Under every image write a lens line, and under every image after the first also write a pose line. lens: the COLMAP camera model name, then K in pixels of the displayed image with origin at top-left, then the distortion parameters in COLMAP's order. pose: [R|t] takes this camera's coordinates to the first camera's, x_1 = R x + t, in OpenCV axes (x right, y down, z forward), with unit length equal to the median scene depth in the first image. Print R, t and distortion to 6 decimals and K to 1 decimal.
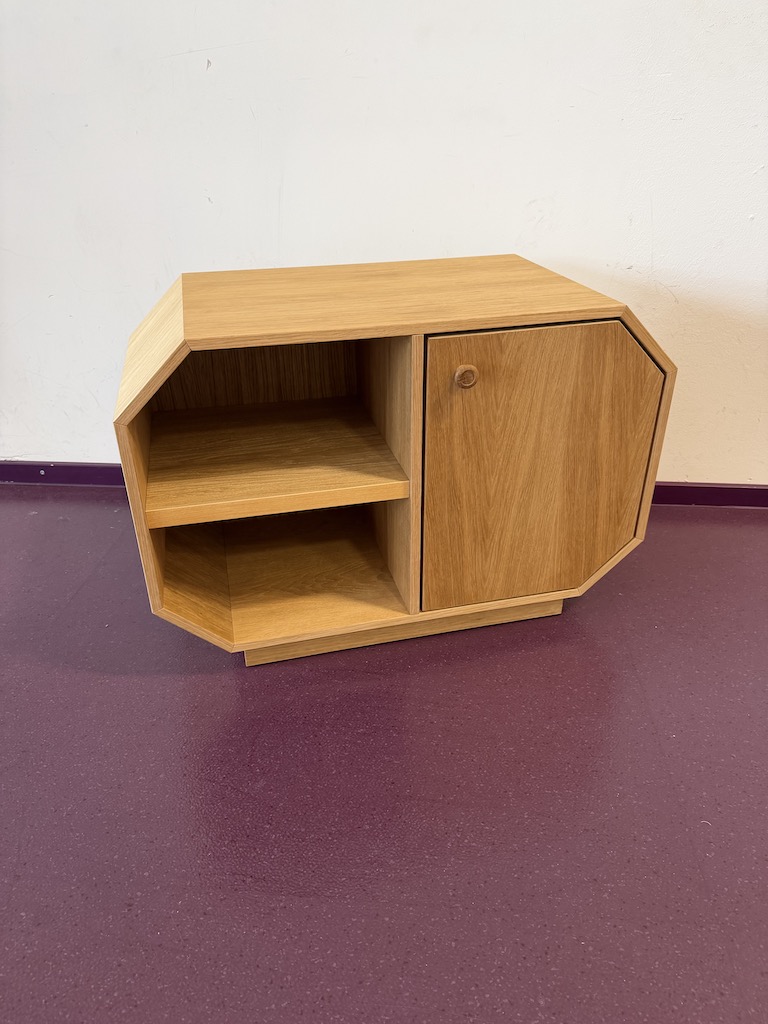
lens RADIAL K [[725.1, 0, 384.3], [0, 725.1, 509.2], [0, 0, 1]] dist [0.004850, -0.015188]
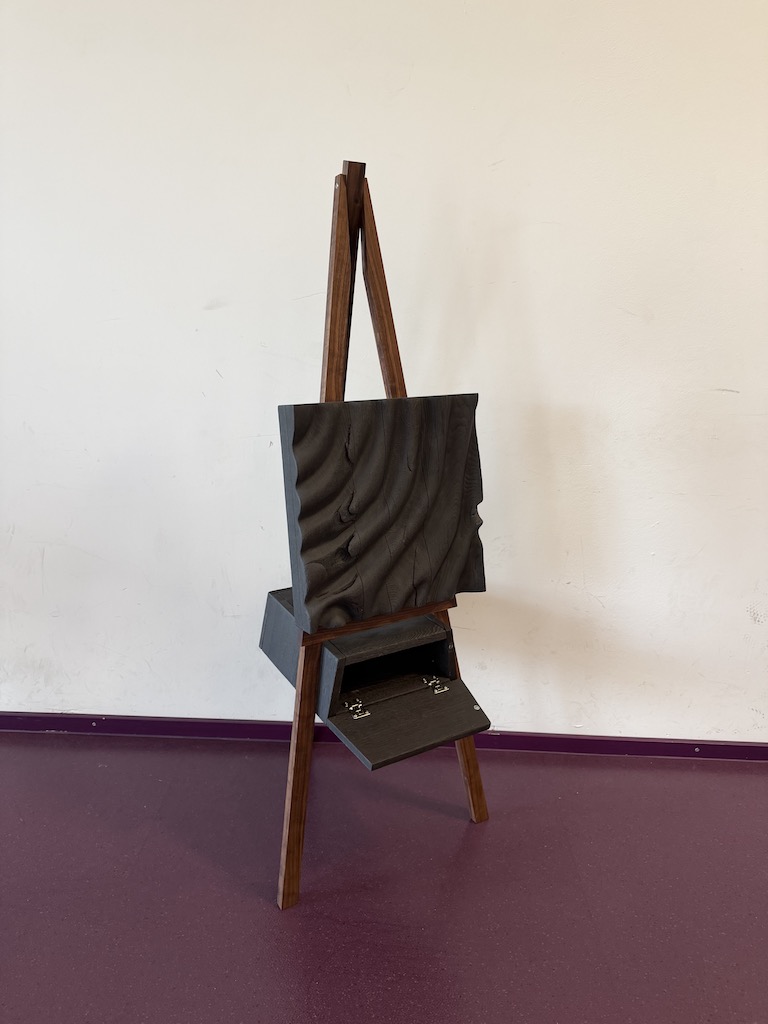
lens RADIAL K [[725.1, 0, 384.2], [0, 725.1, 506.7], [0, 0, 1]] dist [0.004850, -0.015188]
pose [[0.996635, 0.020630, 0.079331, -0.185815], [-0.003687, 0.978116, -0.208029, -0.289032], [-0.081886, 0.207036, 0.974900, -0.512175]]
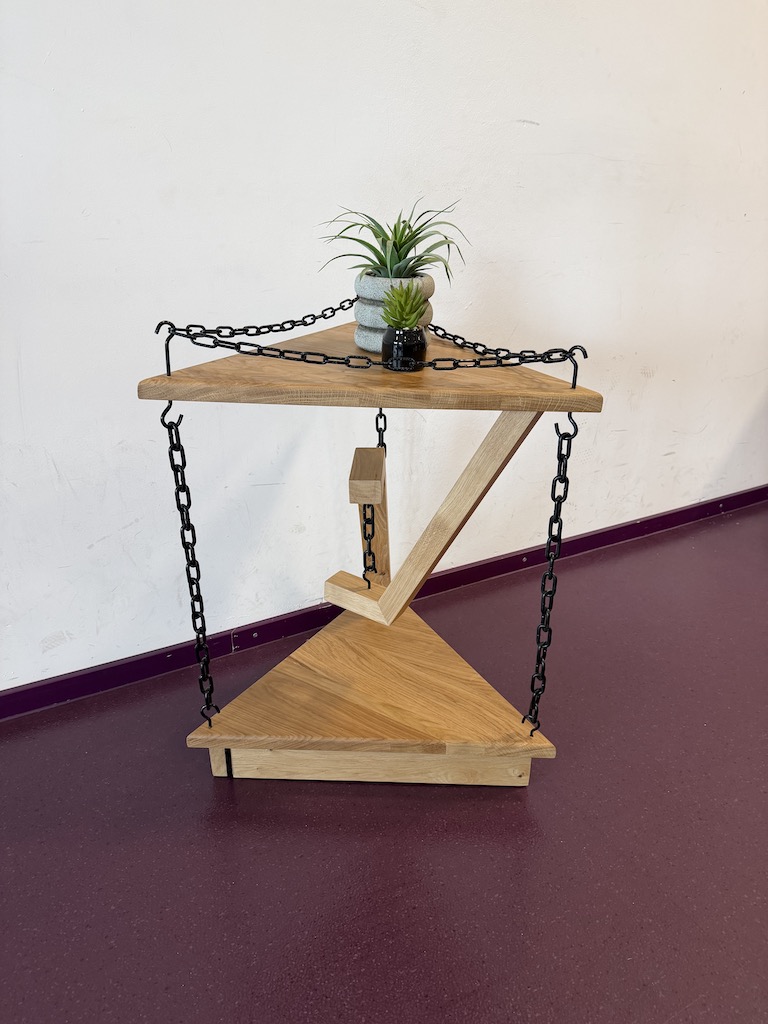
lens RADIAL K [[725.1, 0, 381.1], [0, 725.1, 512.1], [0, 0, 1]] dist [0.004850, -0.015188]
pose [[0.832731, -0.215359, 0.510079, -0.393129], [0.261993, 0.964855, -0.020348, -0.223933], [-0.487770, 0.150581, 0.859887, 0.150011]]
